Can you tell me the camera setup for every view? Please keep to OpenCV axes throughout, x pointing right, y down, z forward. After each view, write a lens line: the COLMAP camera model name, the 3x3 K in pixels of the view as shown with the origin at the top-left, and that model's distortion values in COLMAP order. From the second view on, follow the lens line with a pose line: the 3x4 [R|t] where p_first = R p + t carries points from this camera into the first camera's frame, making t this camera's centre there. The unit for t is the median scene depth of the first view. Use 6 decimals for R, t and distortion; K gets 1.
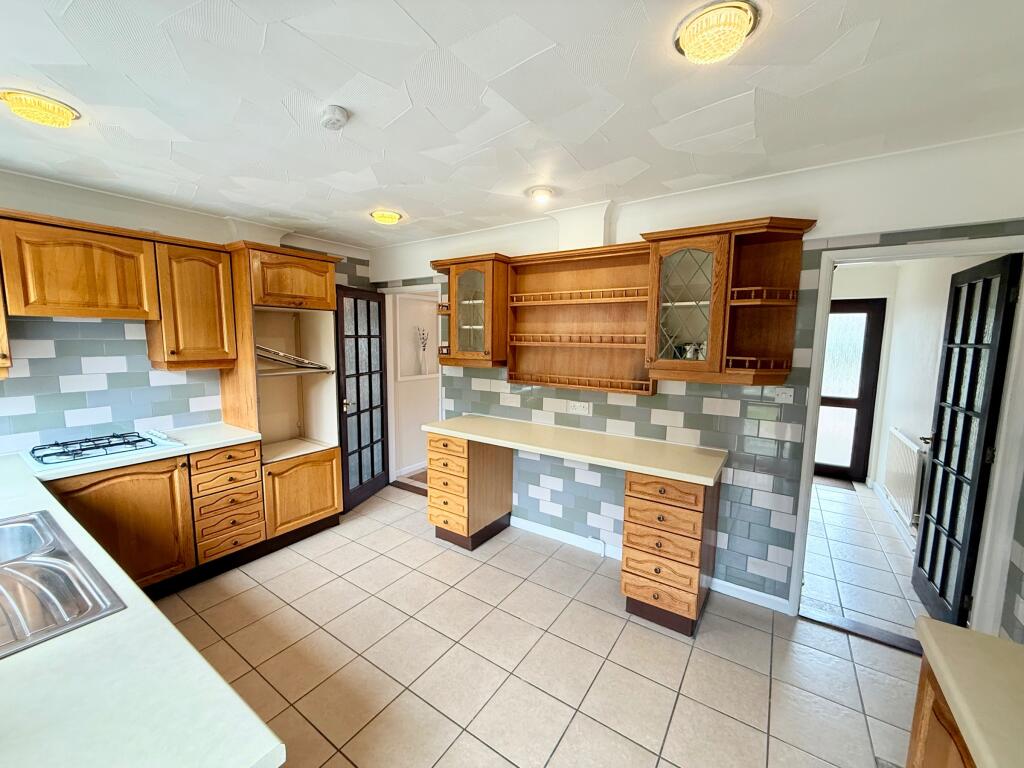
lens RADIAL K [[406.6, 0, 519.3], [0, 406.6, 381.7], [0, 0, 1]] dist [0.001585, -0.000095]
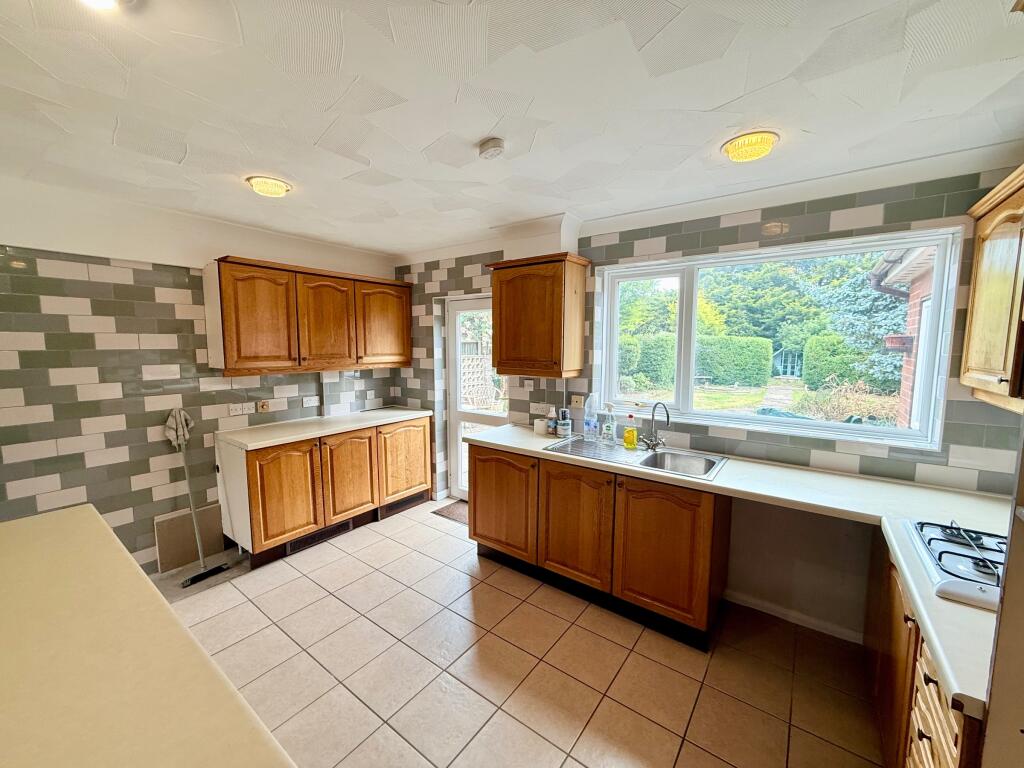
lens RADIAL K [[406.6, 0, 509.1], [0, 406.6, 386.0], [0, 0, 1]] dist [0.001585, -0.000095]
pose [[0.998792, 0.000826, -0.049126, -0.057138], [-0.001320, 0.999949, -0.010032, 0.009366], [0.049115, 0.010085, 0.998742, -0.089119]]
